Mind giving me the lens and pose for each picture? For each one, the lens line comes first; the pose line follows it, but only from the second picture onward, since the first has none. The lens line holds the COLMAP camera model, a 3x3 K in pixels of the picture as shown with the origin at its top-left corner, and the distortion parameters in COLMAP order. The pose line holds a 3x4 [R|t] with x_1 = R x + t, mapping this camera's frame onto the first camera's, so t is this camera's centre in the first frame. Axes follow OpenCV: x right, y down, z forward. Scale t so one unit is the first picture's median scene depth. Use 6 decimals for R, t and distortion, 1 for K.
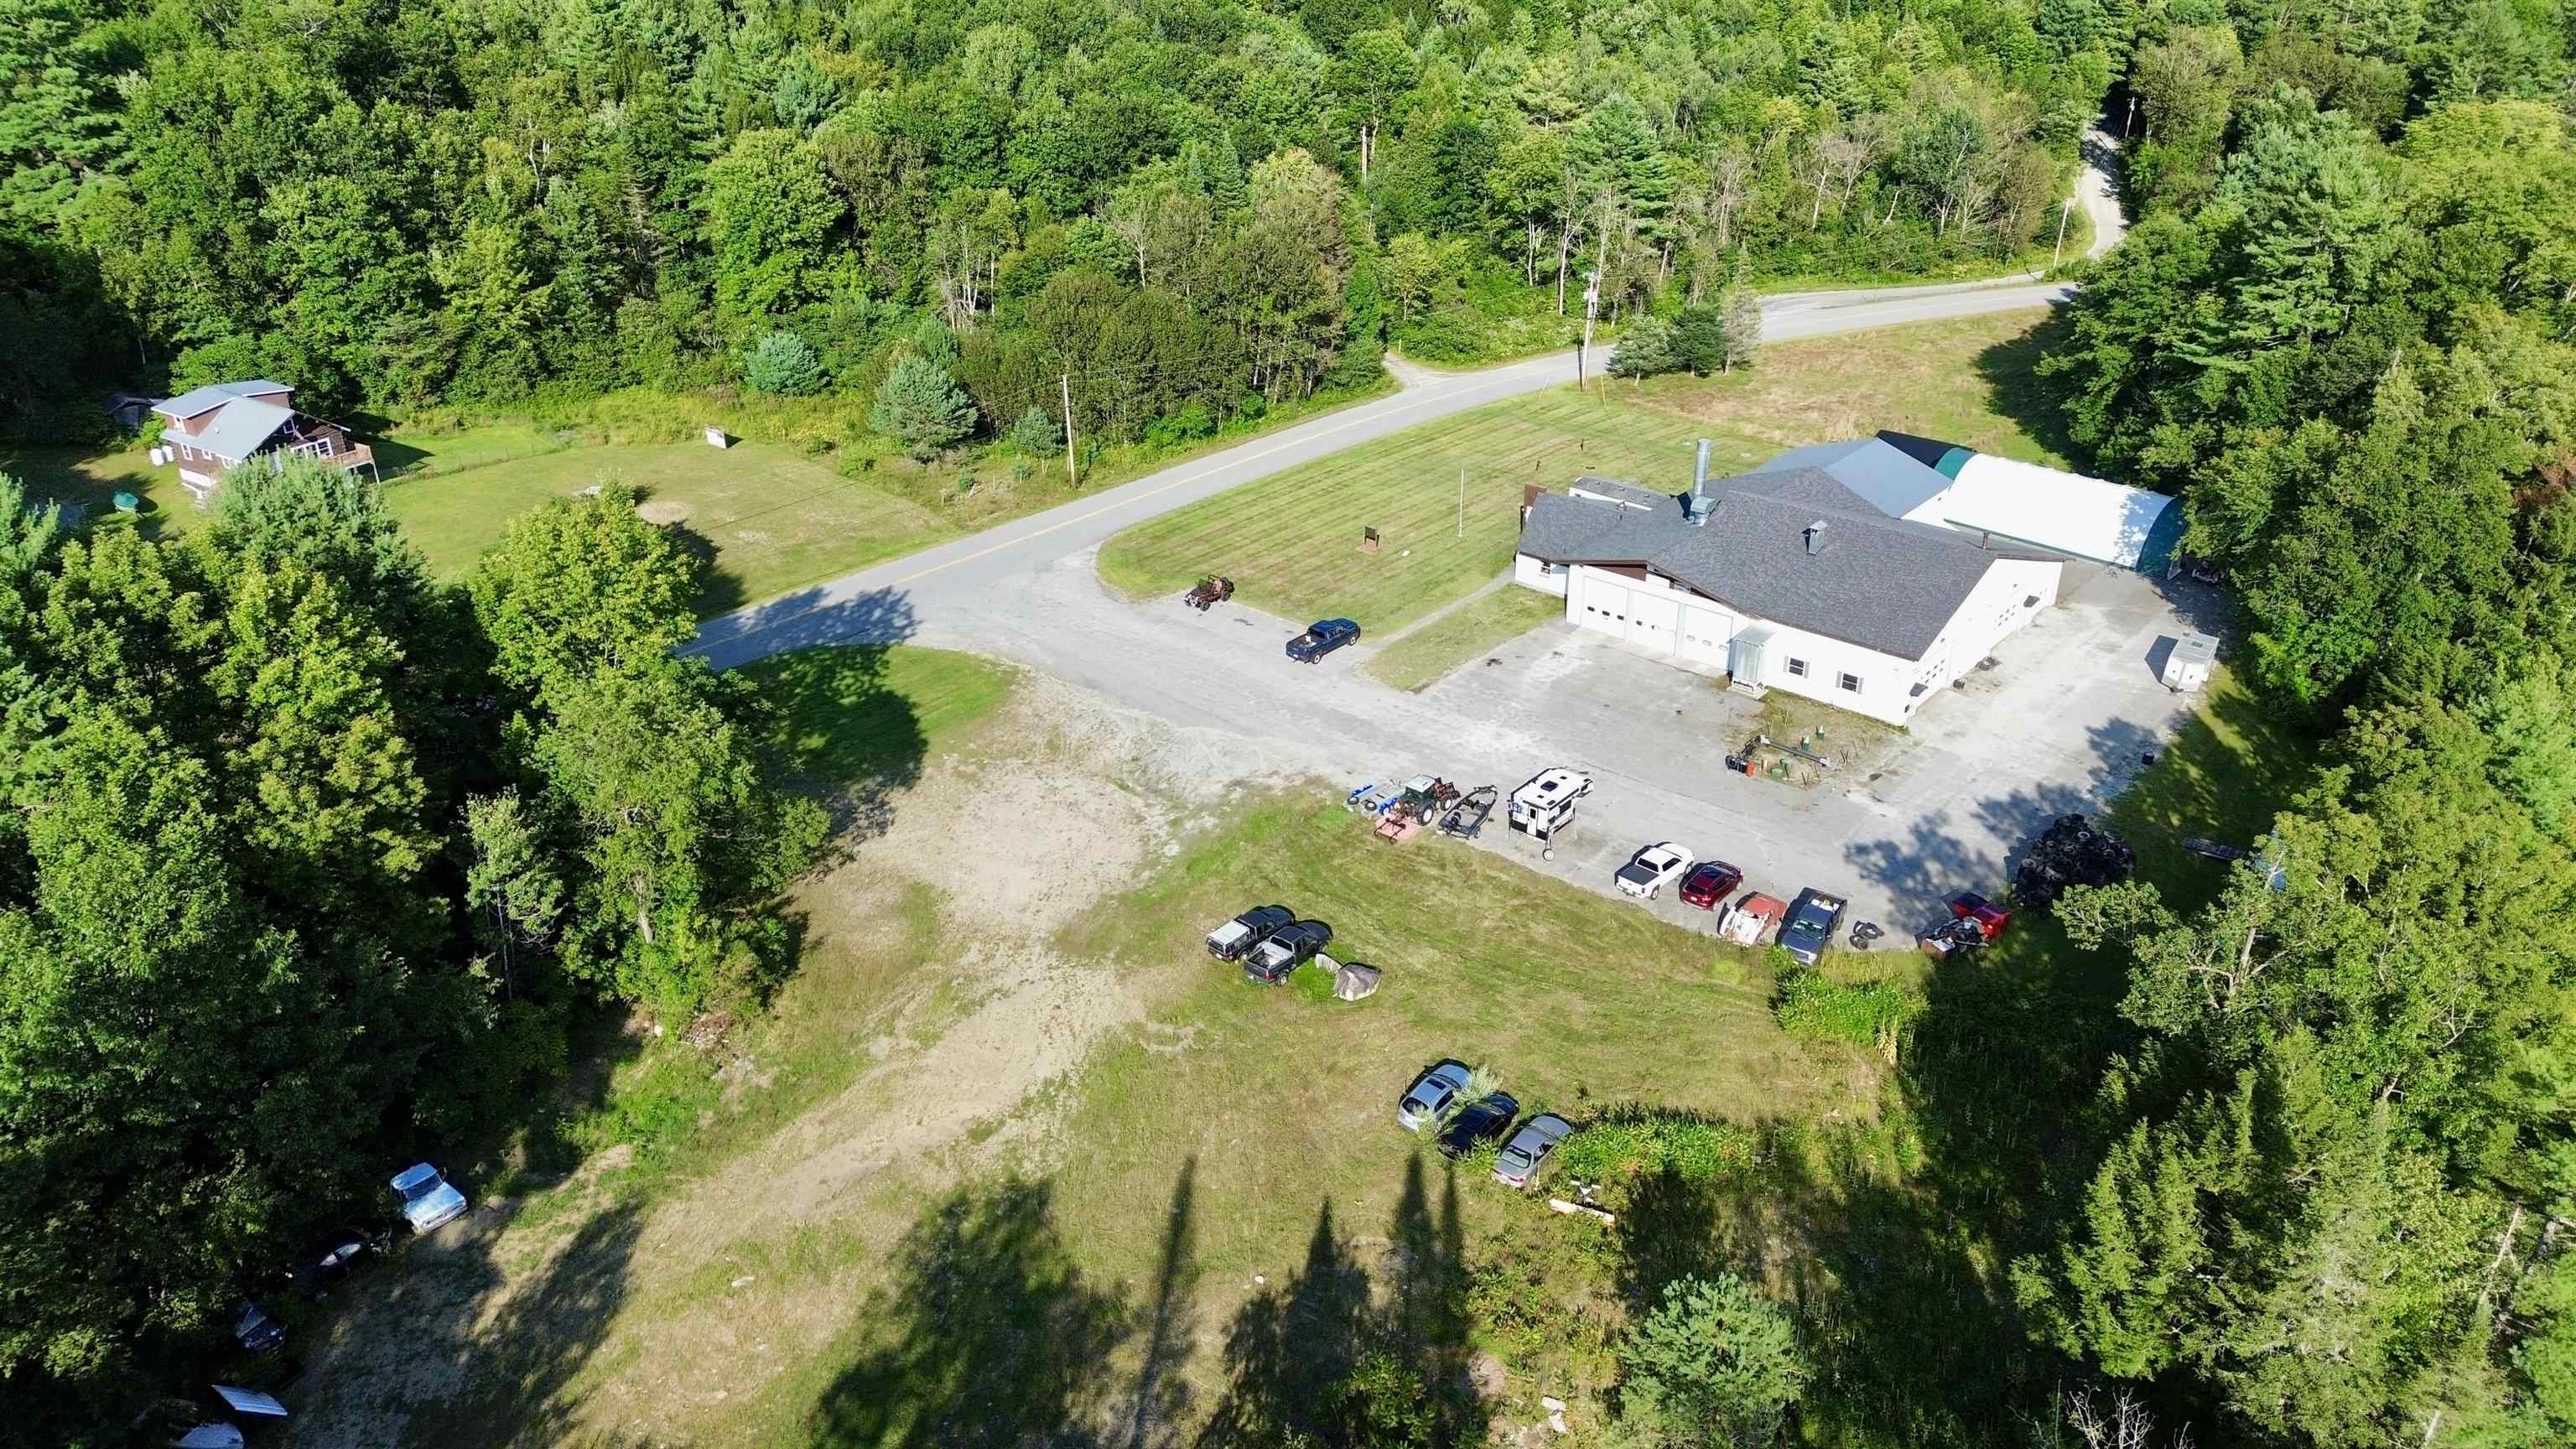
lens RADIAL K [[1819.2, 0, 1274.6], [0, 1819.2, 728.1], [0, 0, 1]] dist [0.068367, -0.054945]
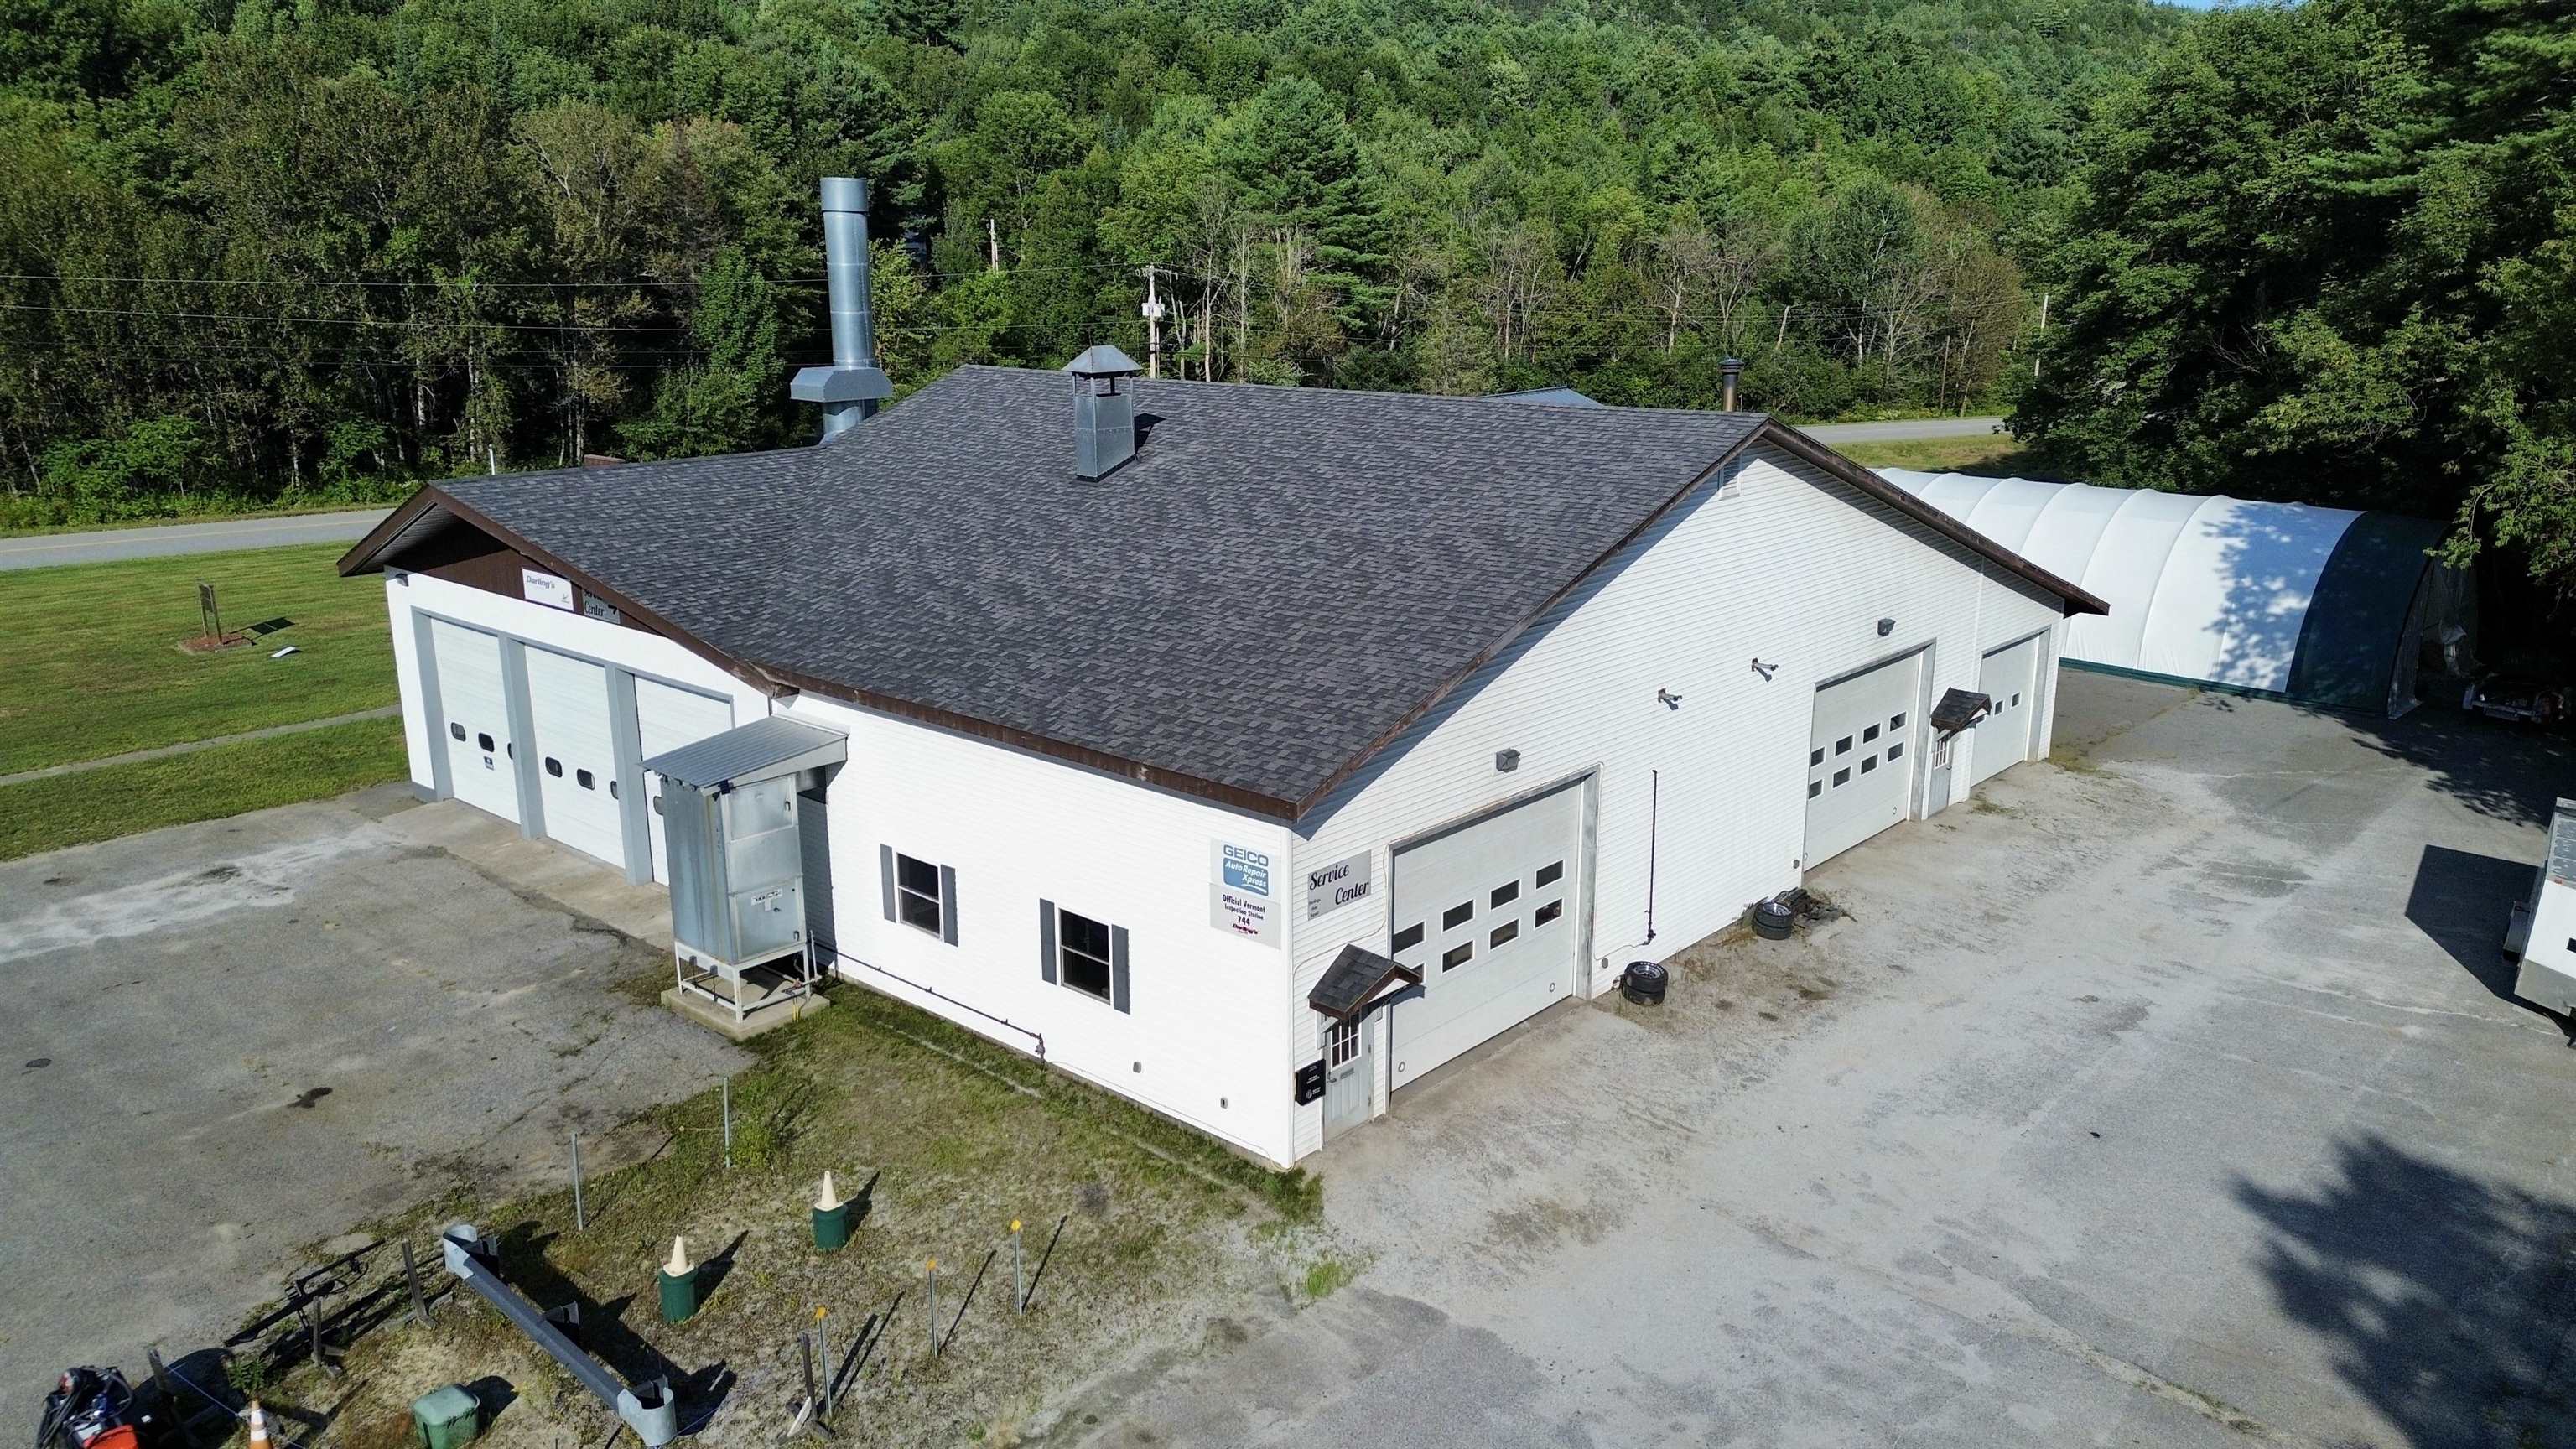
lens RADIAL K [[1819.2, 0, 1284.4], [0, 1819.2, 724.3], [0, 0, 1]] dist [0.068367, -0.054945]
pose [[0.999890, 0.008903, -0.011830, 0.310101], [-0.011249, 0.976313, -0.216068, -0.005197], [0.009626, 0.216178, 0.976307, 0.721698]]
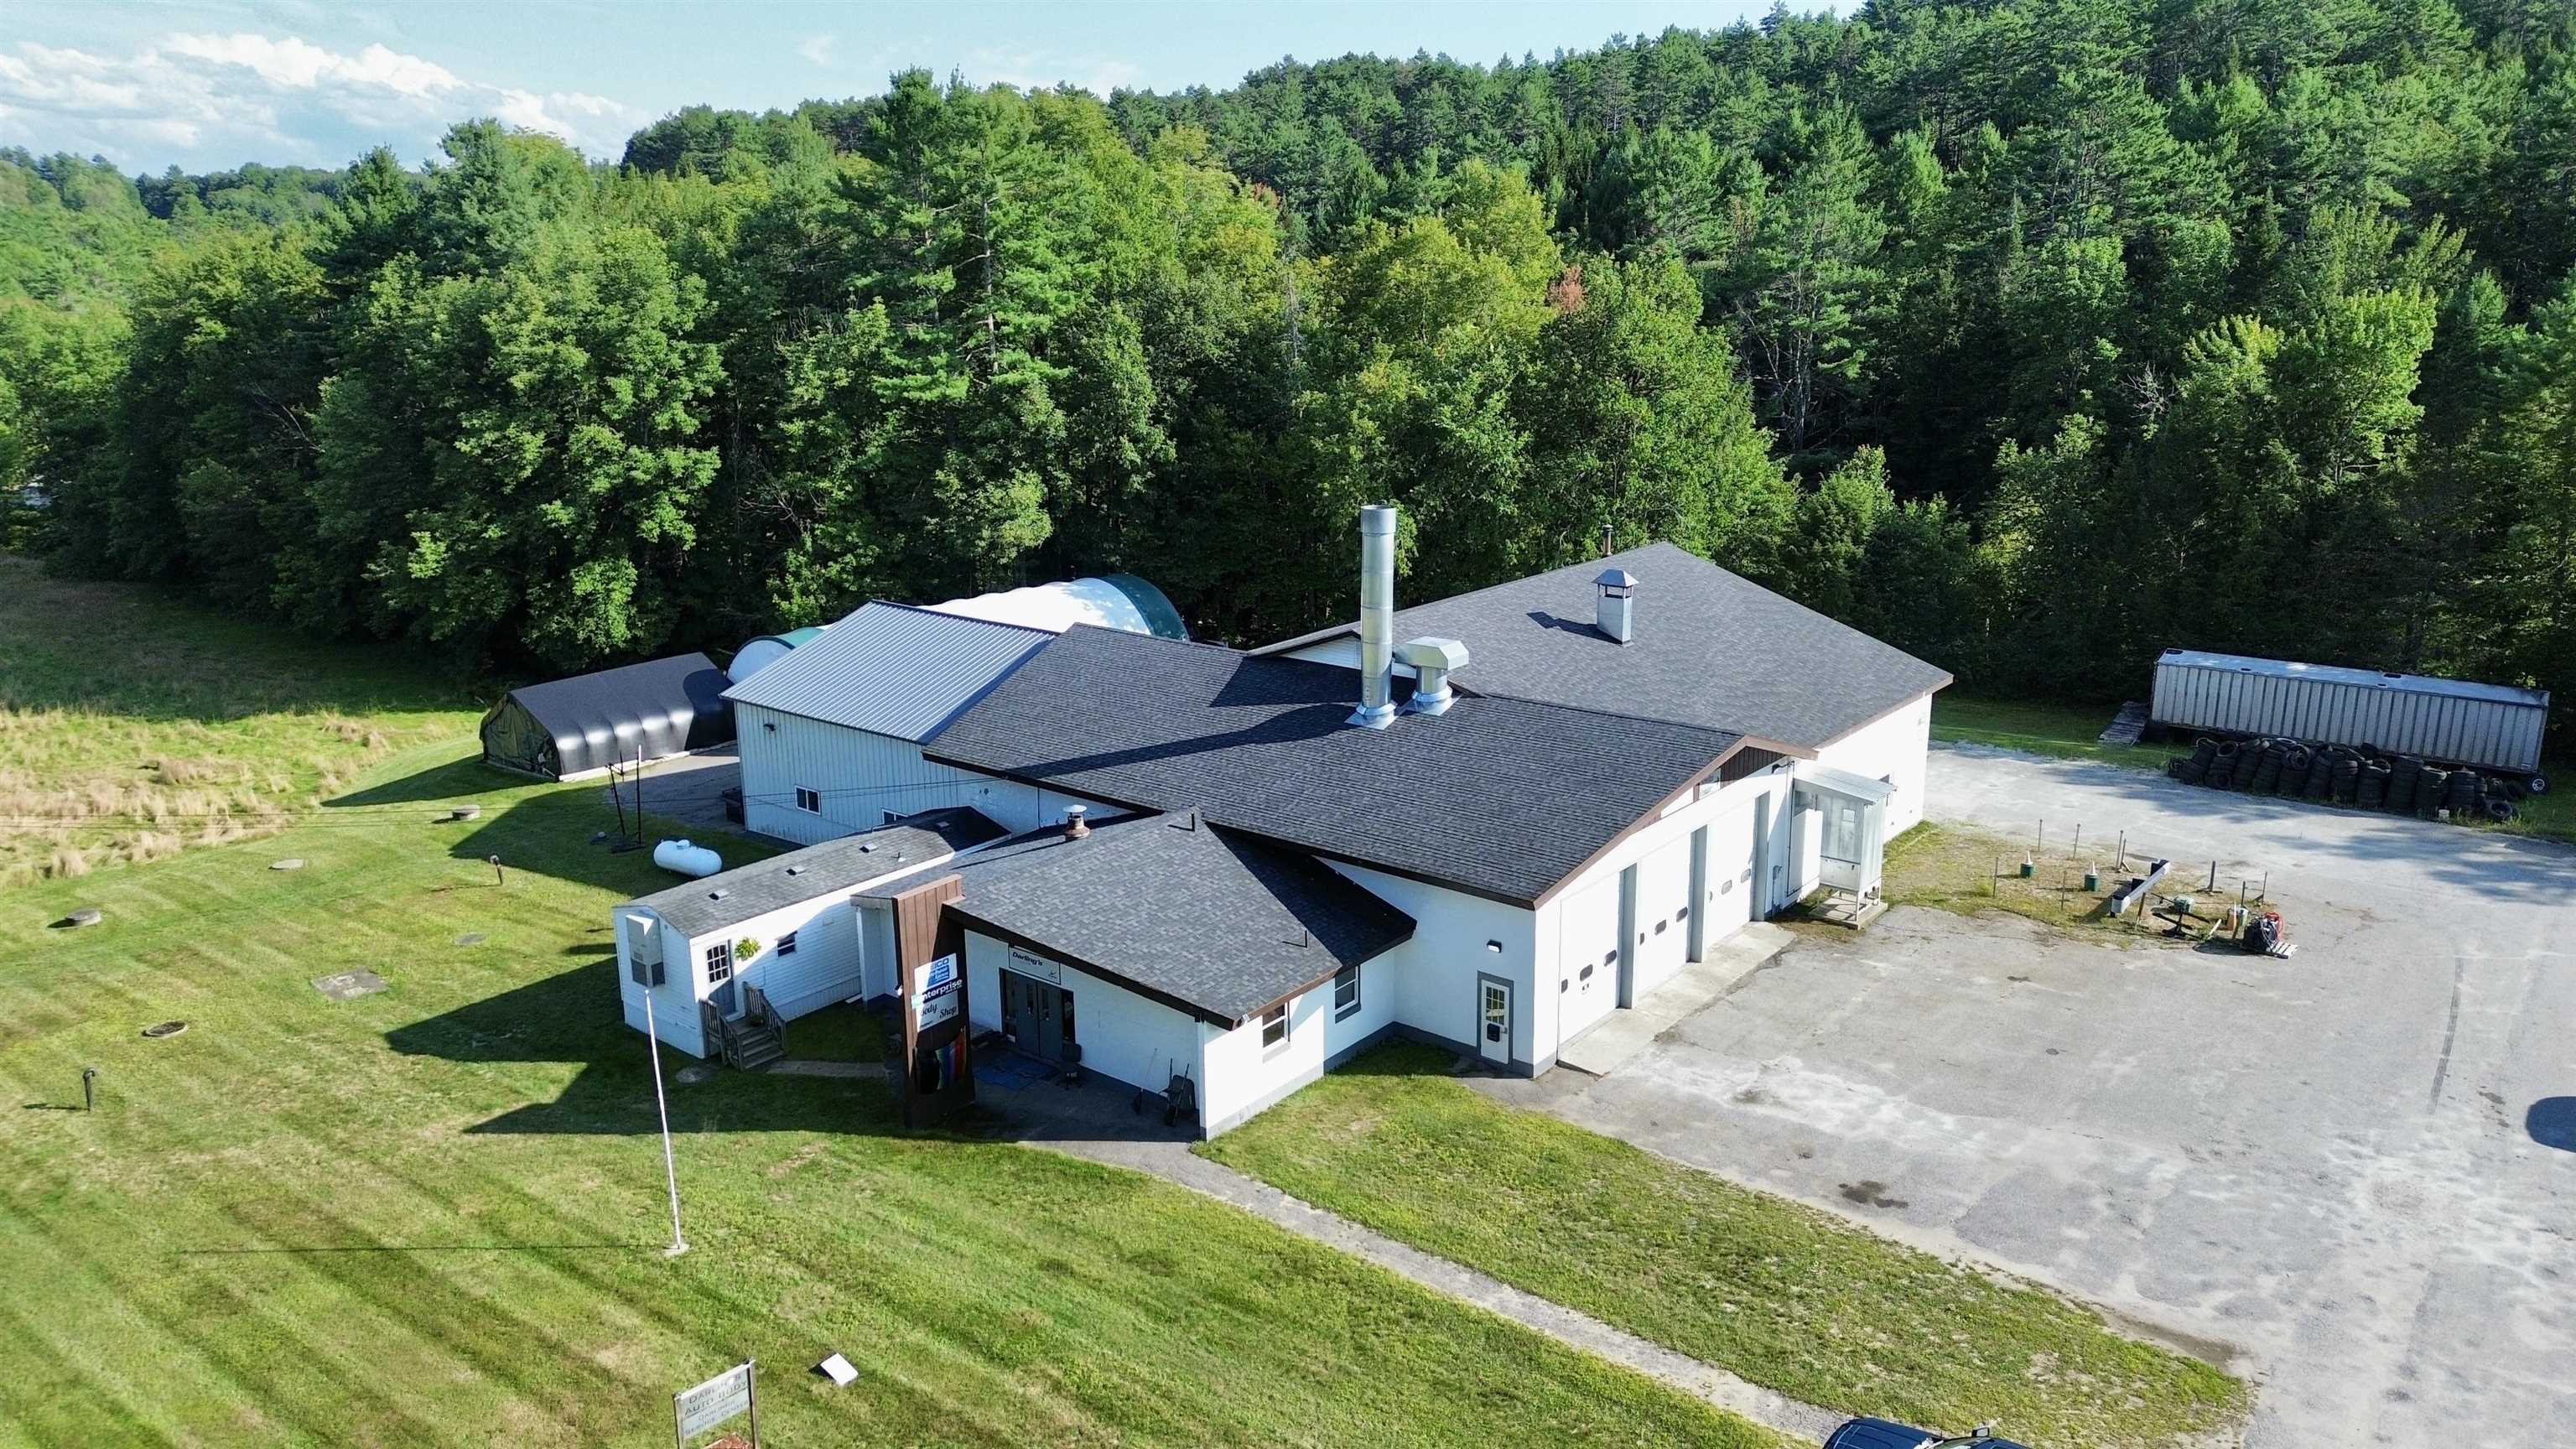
lens RADIAL K [[1819.2, 0, 1276.5], [0, 1819.2, 714.3], [0, 0, 1]] dist [0.068367, -0.054945]
pose [[-0.038523, -0.235360, 0.971144, -0.150817], [0.470277, 0.853239, 0.225440, -0.215348], [-0.881678, 0.465392, 0.077815, 1.003147]]
